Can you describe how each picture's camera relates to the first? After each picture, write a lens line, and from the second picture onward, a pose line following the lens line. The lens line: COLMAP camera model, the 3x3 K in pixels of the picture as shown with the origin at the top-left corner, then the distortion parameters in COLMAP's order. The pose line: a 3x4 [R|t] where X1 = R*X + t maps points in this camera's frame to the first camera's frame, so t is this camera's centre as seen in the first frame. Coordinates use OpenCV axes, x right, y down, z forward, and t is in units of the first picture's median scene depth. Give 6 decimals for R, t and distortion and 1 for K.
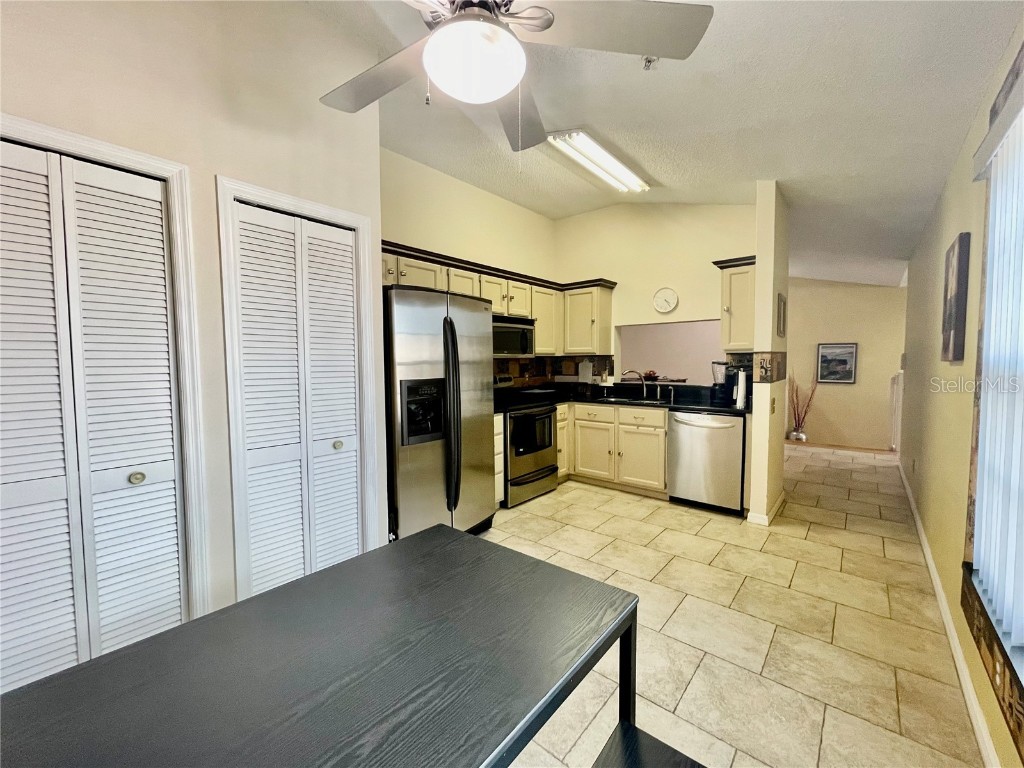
lens RADIAL K [[415.0, 0, 508.3], [0, 415.0, 384.3], [0, 0, 1]] dist [-0.002410, 0.000369]
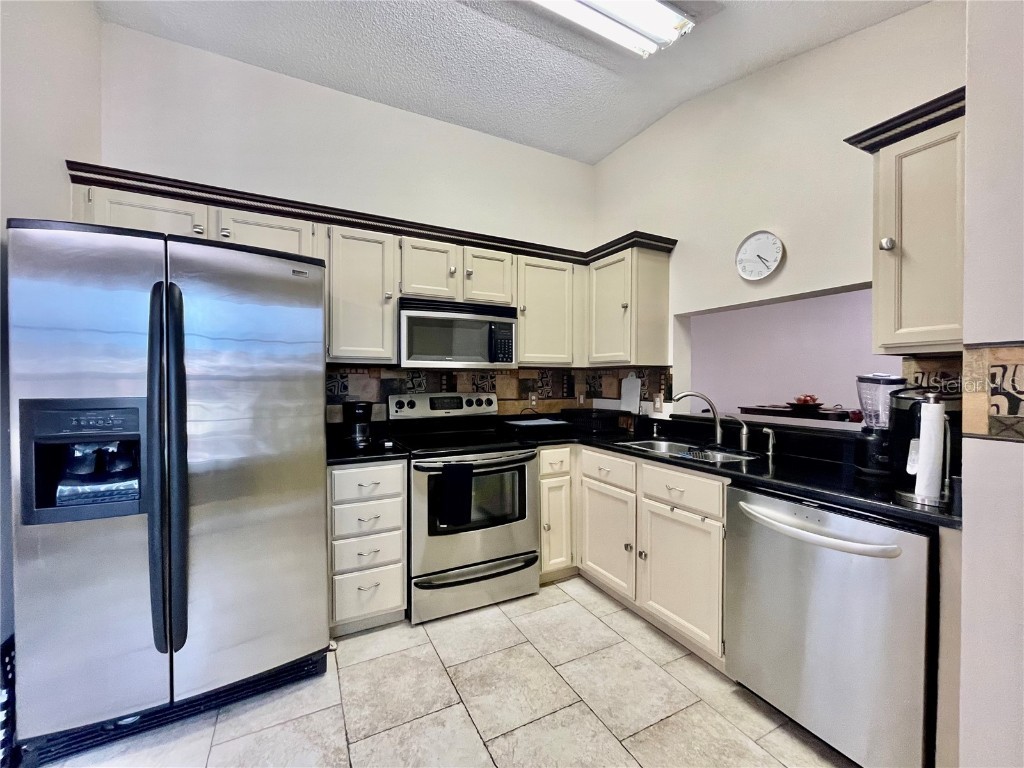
lens RADIAL K [[415.0, 0, 508.3], [0, 415.0, 384.3], [0, 0, 1]] dist [-0.002410, 0.000369]
pose [[0.925464, 0.014788, -0.378547, 0.304971], [-0.032012, 0.998717, -0.039247, -0.017336], [0.377481, 0.048439, 0.924750, 0.447050]]
